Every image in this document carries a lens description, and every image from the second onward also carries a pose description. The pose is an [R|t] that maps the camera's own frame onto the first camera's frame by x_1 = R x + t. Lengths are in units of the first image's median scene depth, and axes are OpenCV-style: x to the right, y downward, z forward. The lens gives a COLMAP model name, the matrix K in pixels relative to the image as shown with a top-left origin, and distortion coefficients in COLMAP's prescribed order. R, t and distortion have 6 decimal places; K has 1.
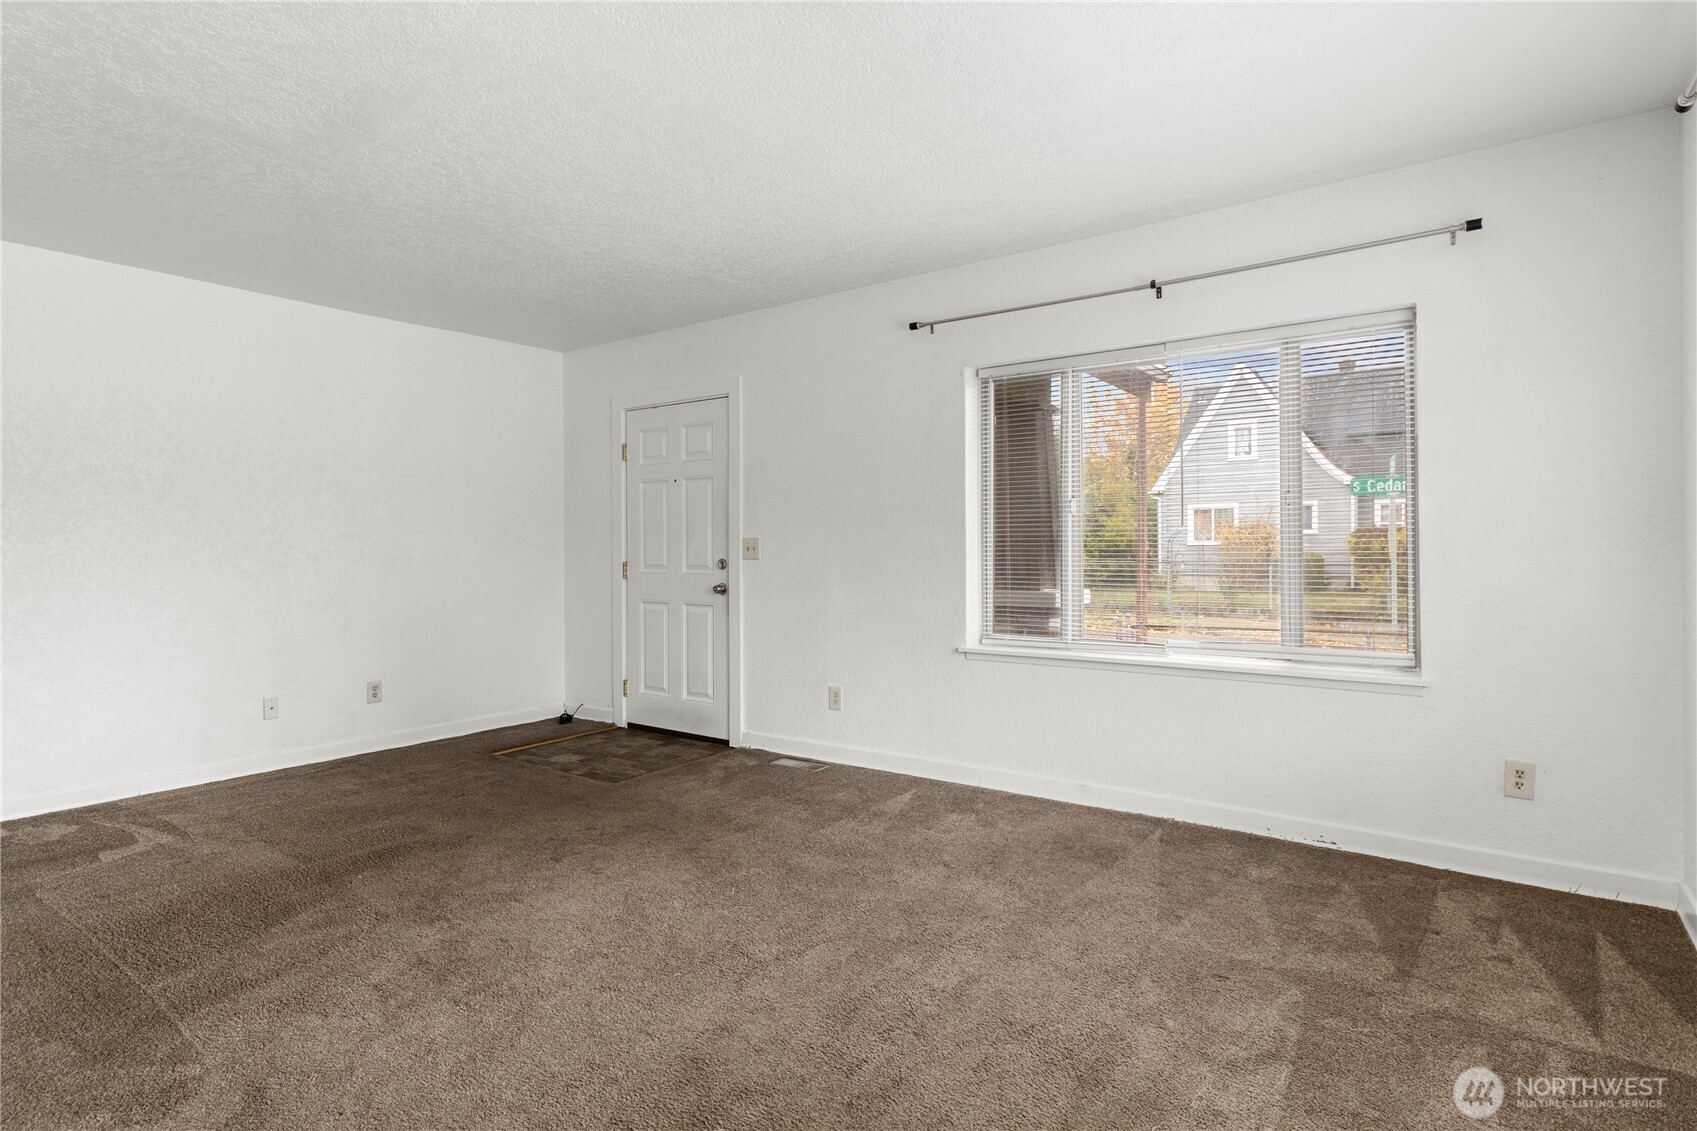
lens RADIAL K [[883.3, 0, 837.6], [0, 883.3, 543.6], [0, 0, 1]] dist [-0.003888, 0.000052]
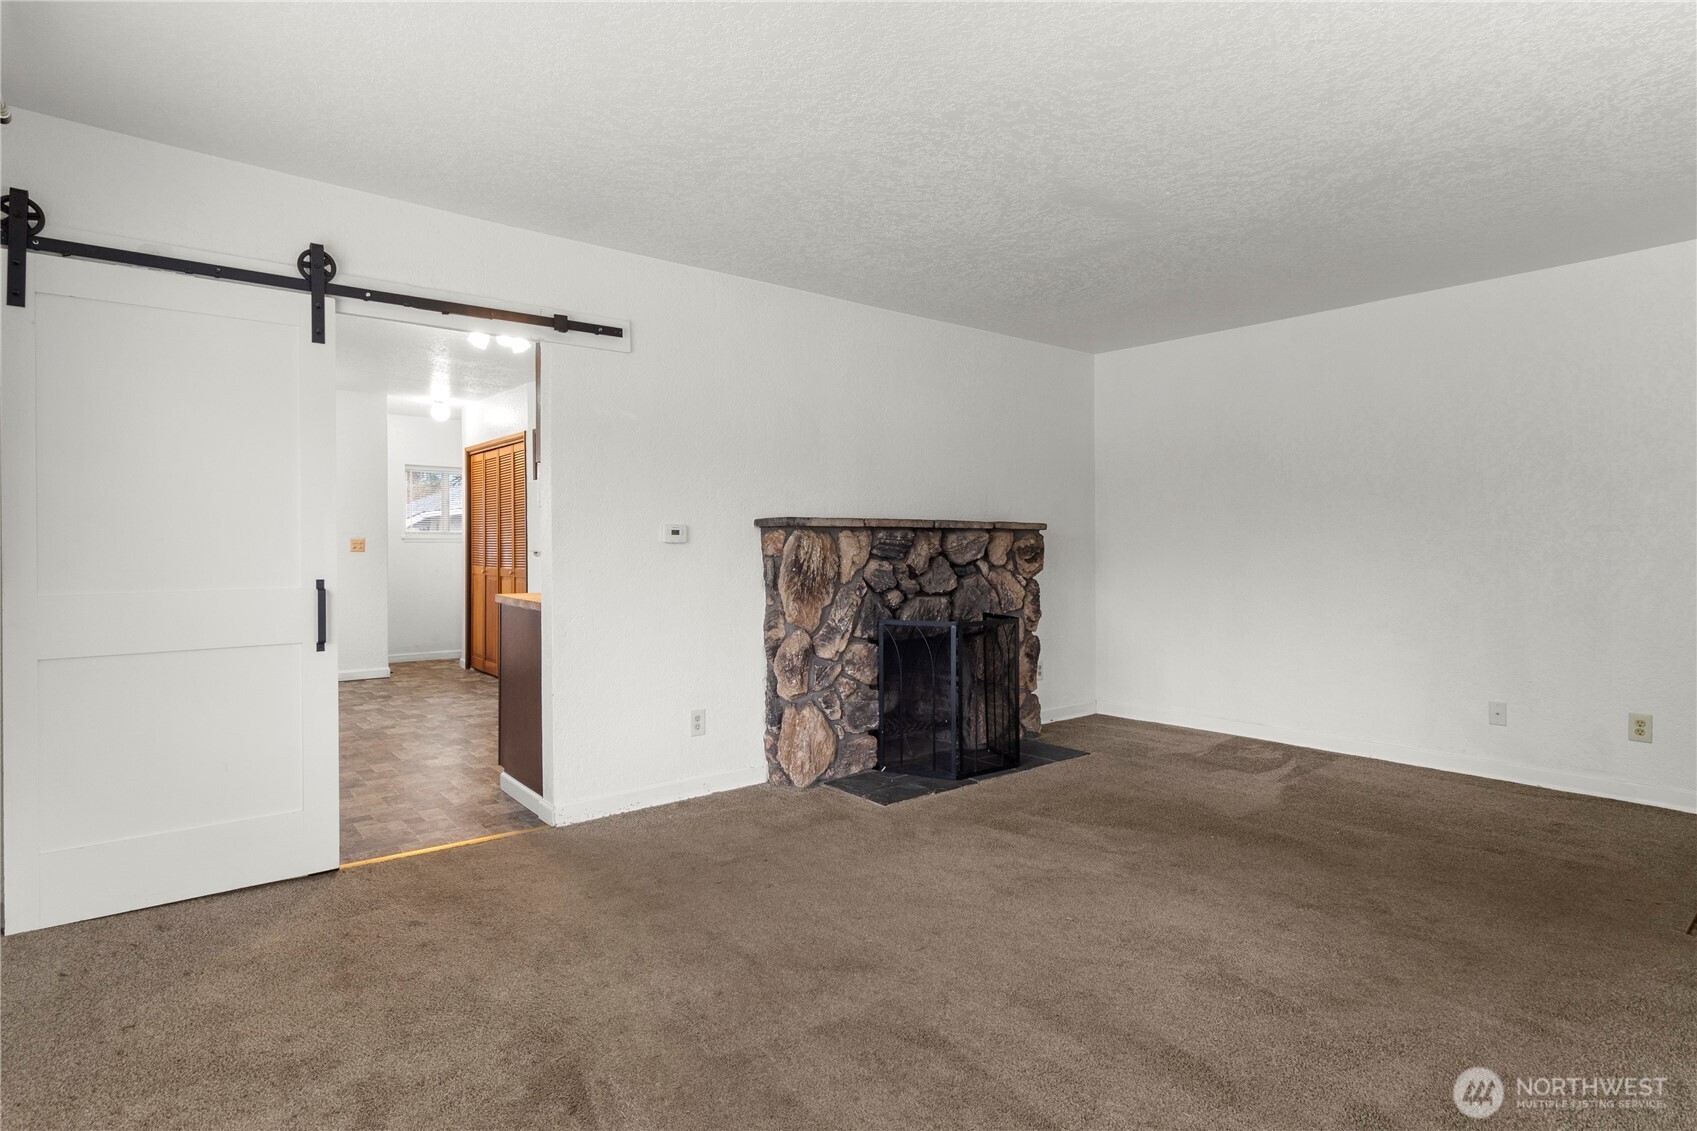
lens RADIAL K [[883.3, 0, 837.6], [0, 883.3, 543.6], [0, 0, 1]] dist [-0.003888, 0.000052]
pose [[-0.251921, 0.004232, -0.967739, 0.593659], [0.006032, 0.999978, 0.002803, -0.003917], [0.967729, -0.005131, -0.251941, 0.724506]]
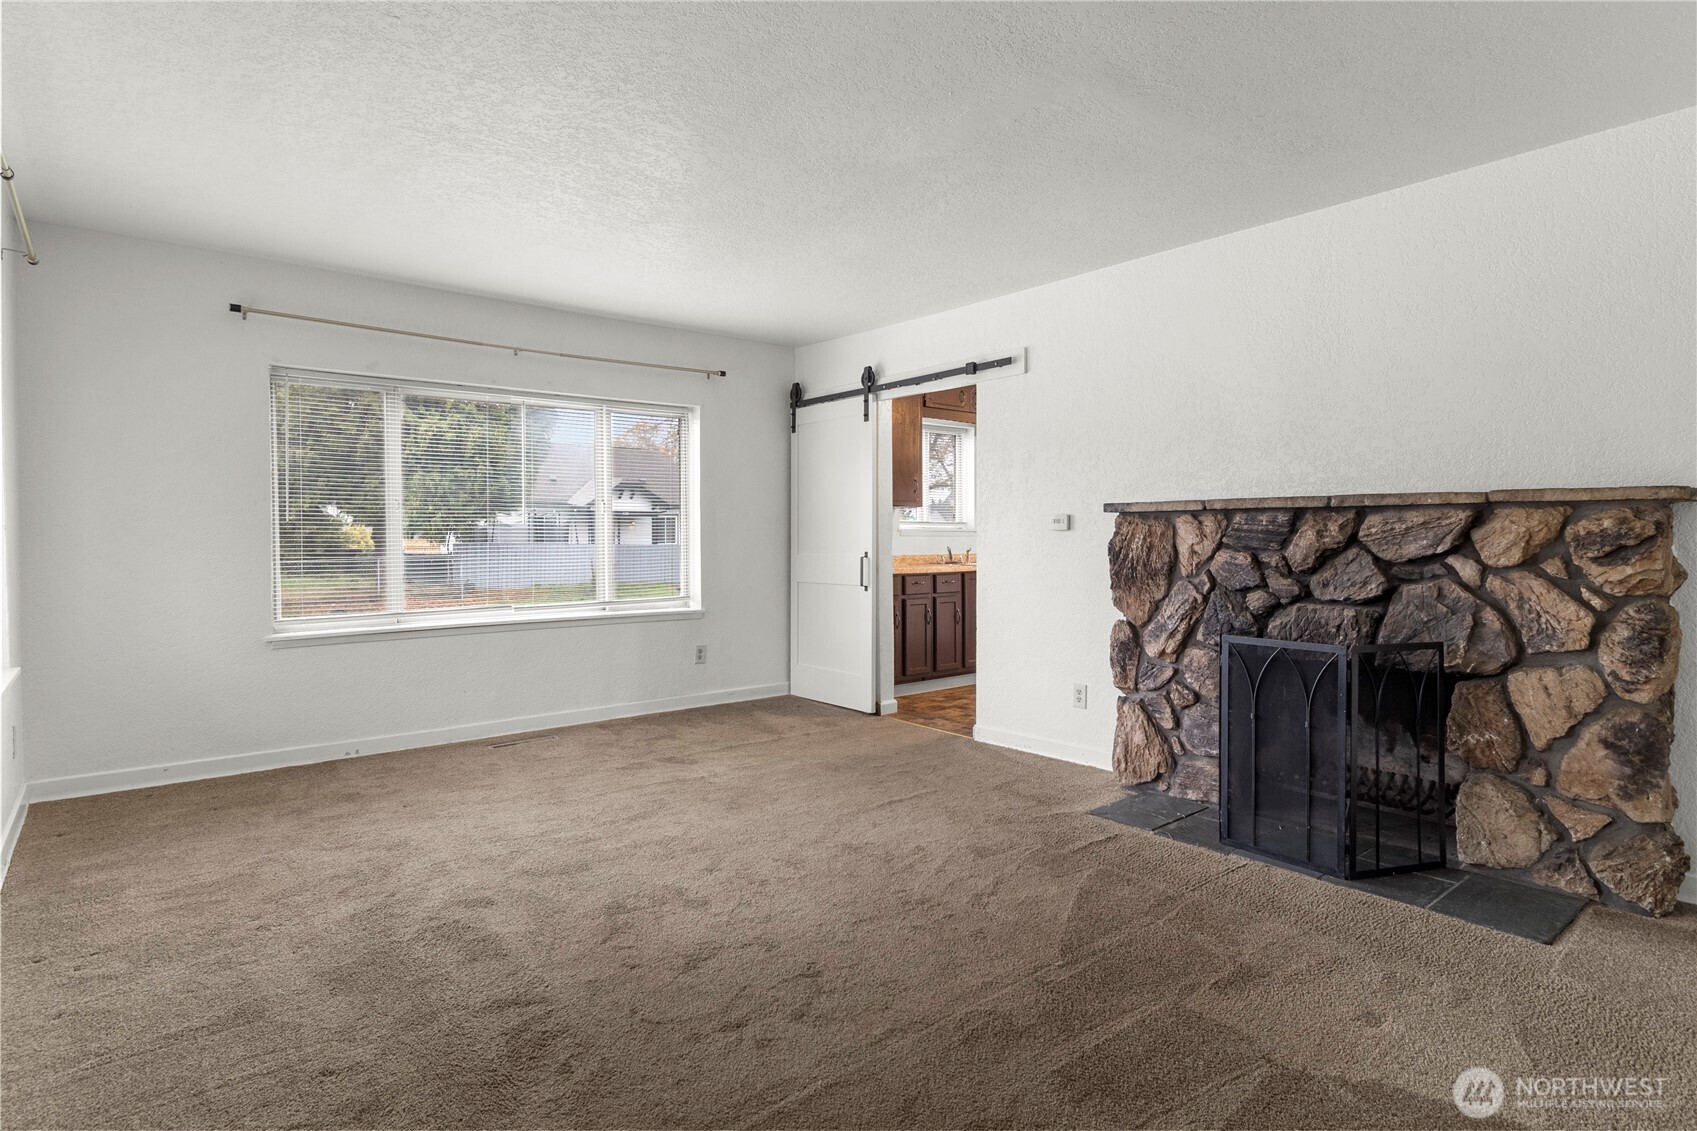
lens RADIAL K [[883.3, 0, 837.6], [0, 883.3, 543.6], [0, 0, 1]] dist [-0.003888, 0.000052]
pose [[-0.969864, 0.003386, 0.243624, -0.476514], [0.004531, 0.999981, 0.004140, 0.009718], [-0.243605, 0.005119, -0.969861, 1.573666]]
